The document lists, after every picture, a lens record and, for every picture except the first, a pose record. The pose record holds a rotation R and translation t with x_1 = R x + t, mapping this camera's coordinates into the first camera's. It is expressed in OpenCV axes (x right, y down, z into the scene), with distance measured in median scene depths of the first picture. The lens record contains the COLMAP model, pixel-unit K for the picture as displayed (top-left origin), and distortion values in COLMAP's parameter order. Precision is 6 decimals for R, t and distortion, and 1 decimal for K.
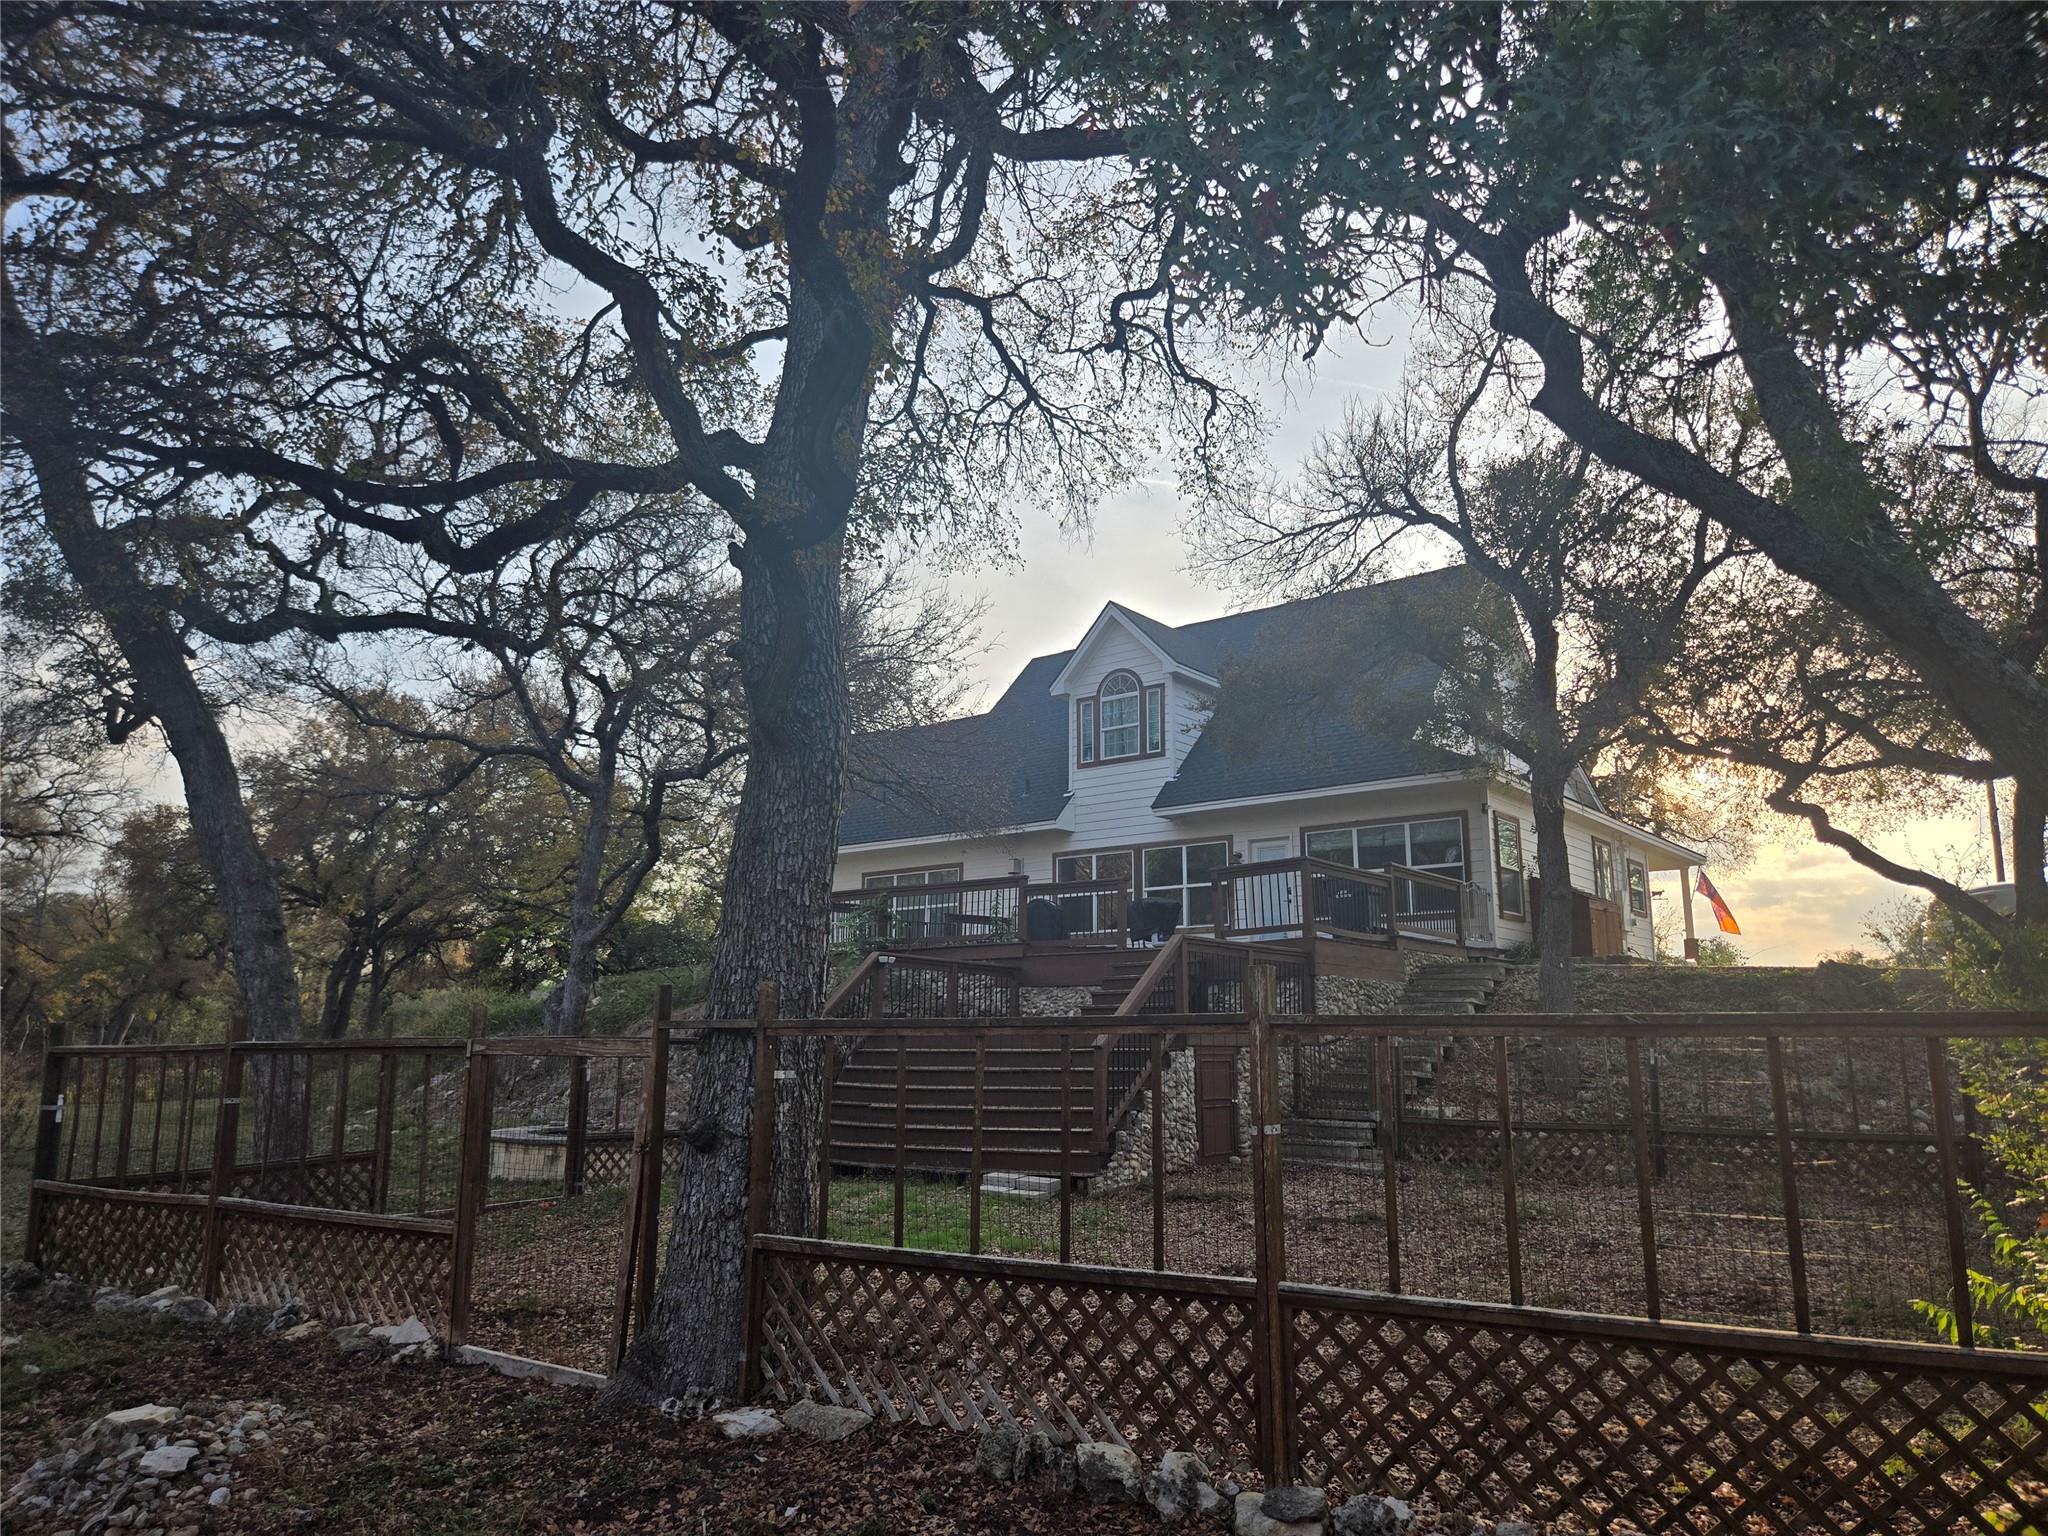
lens RADIAL K [[1356.2, 0, 1024.0], [0, 1356.2, 768.0], [0, 0, 1]] dist [0.064738, -0.049387]
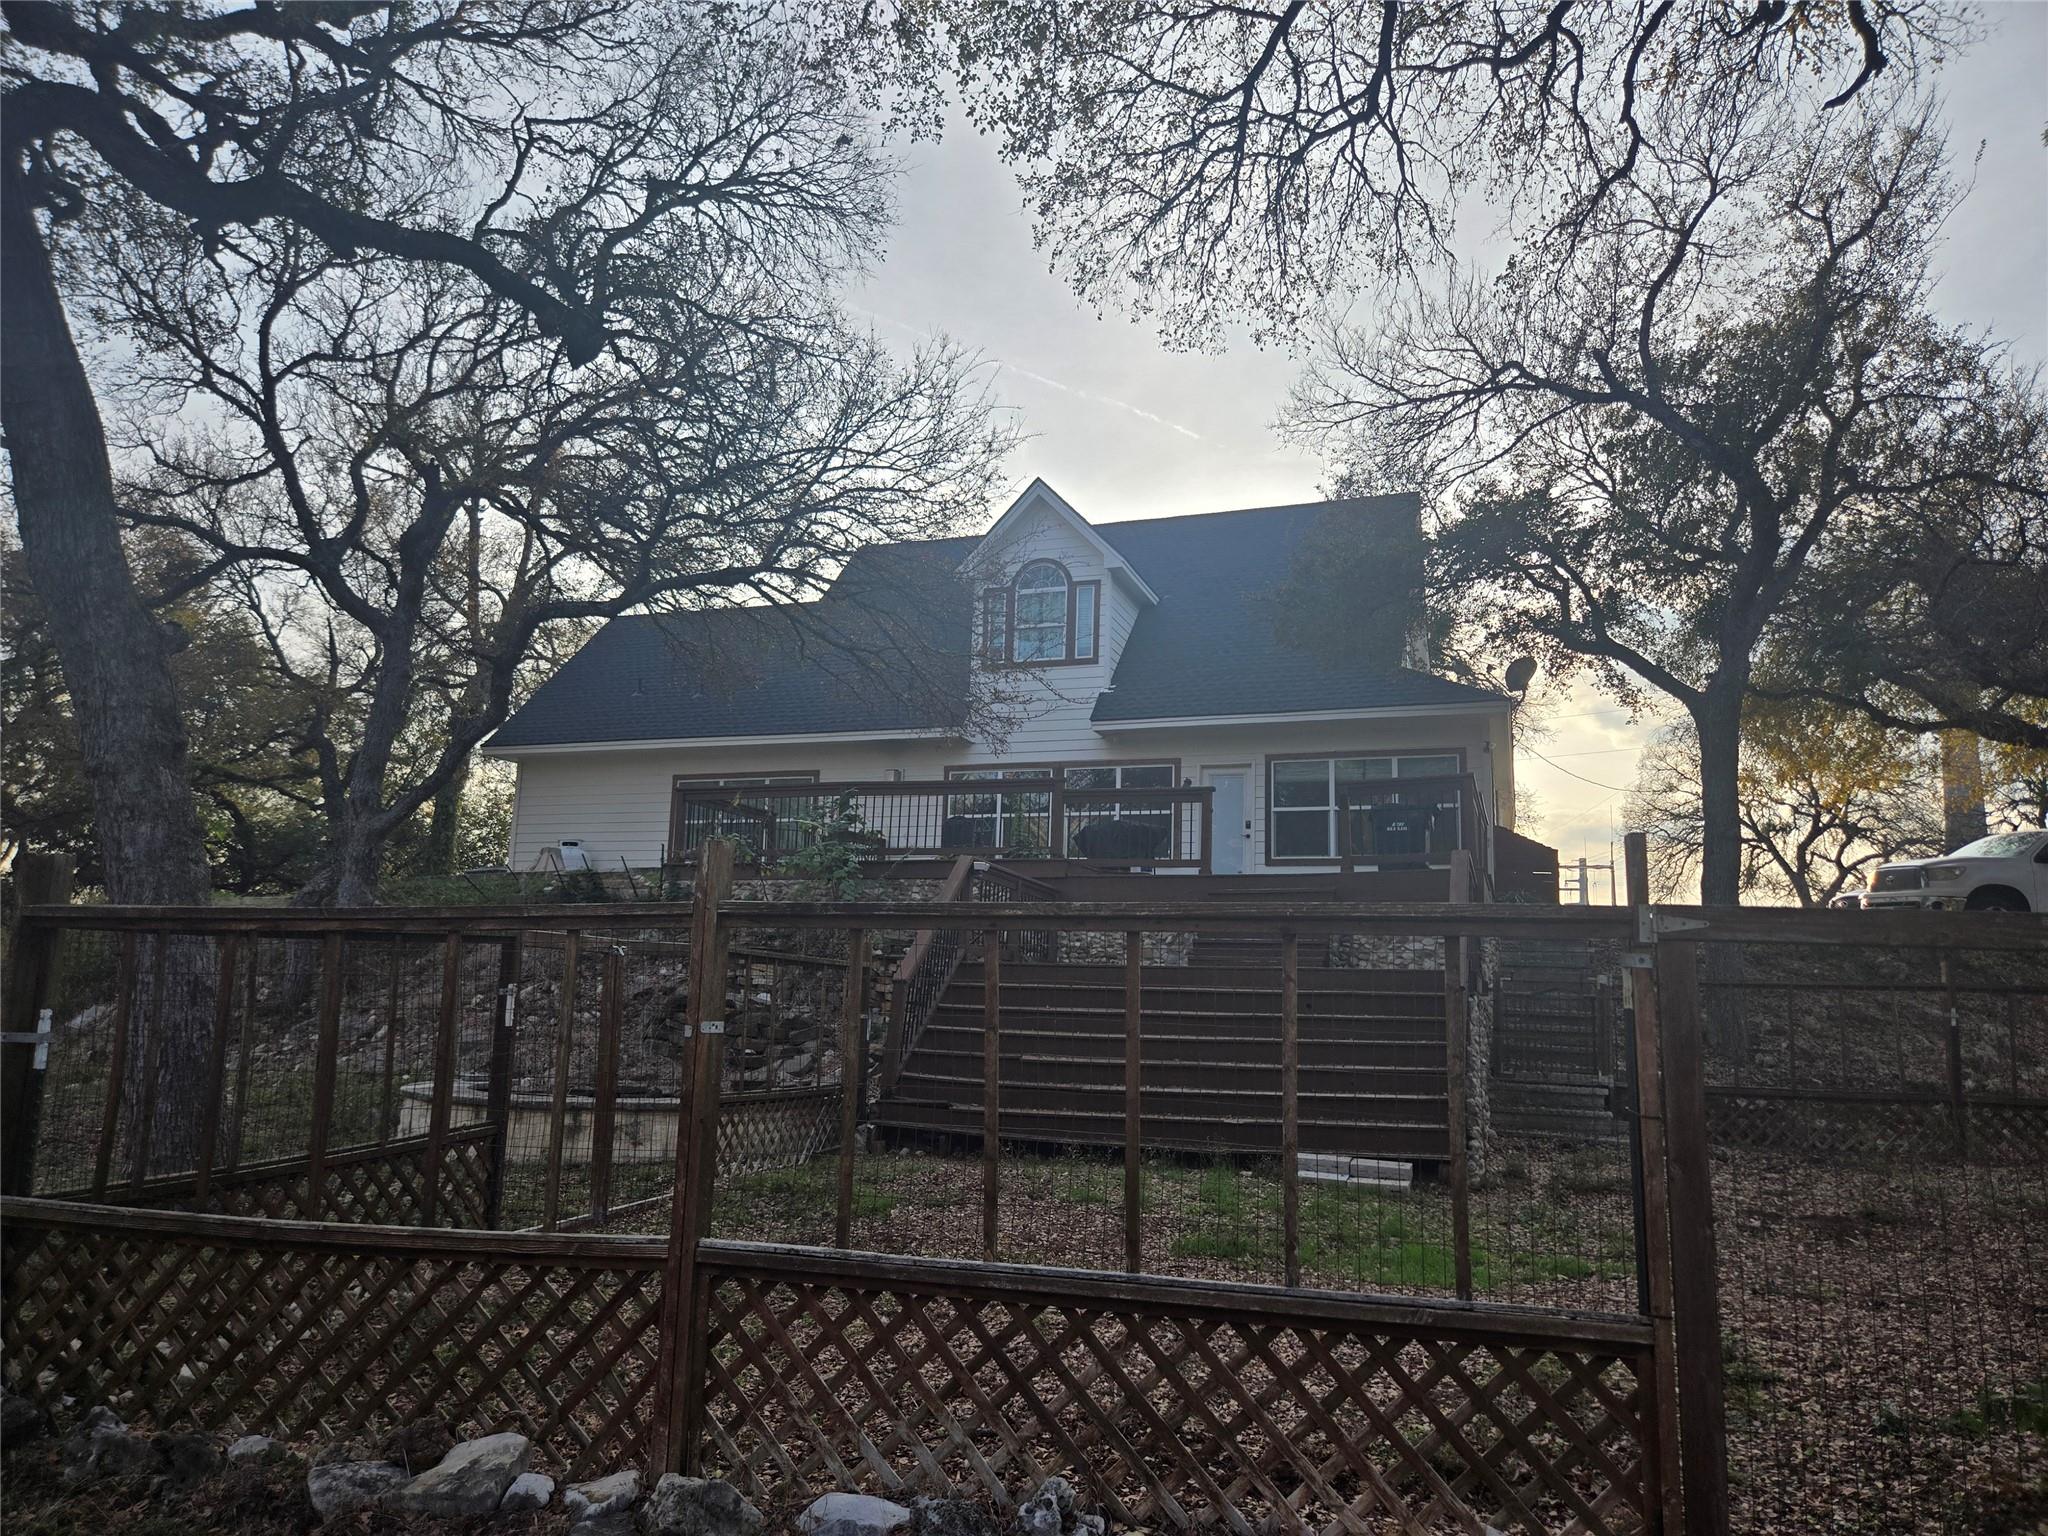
lens RADIAL K [[1356.2, 0, 1024.0], [0, 1356.2, 768.0], [0, 0, 1]] dist [0.064738, -0.049387]
pose [[0.944036, 0.081691, 0.319566, -0.226012], [-0.092031, 0.995605, 0.017362, 0.050143], [-0.316743, -0.045801, 0.947405, 0.197585]]
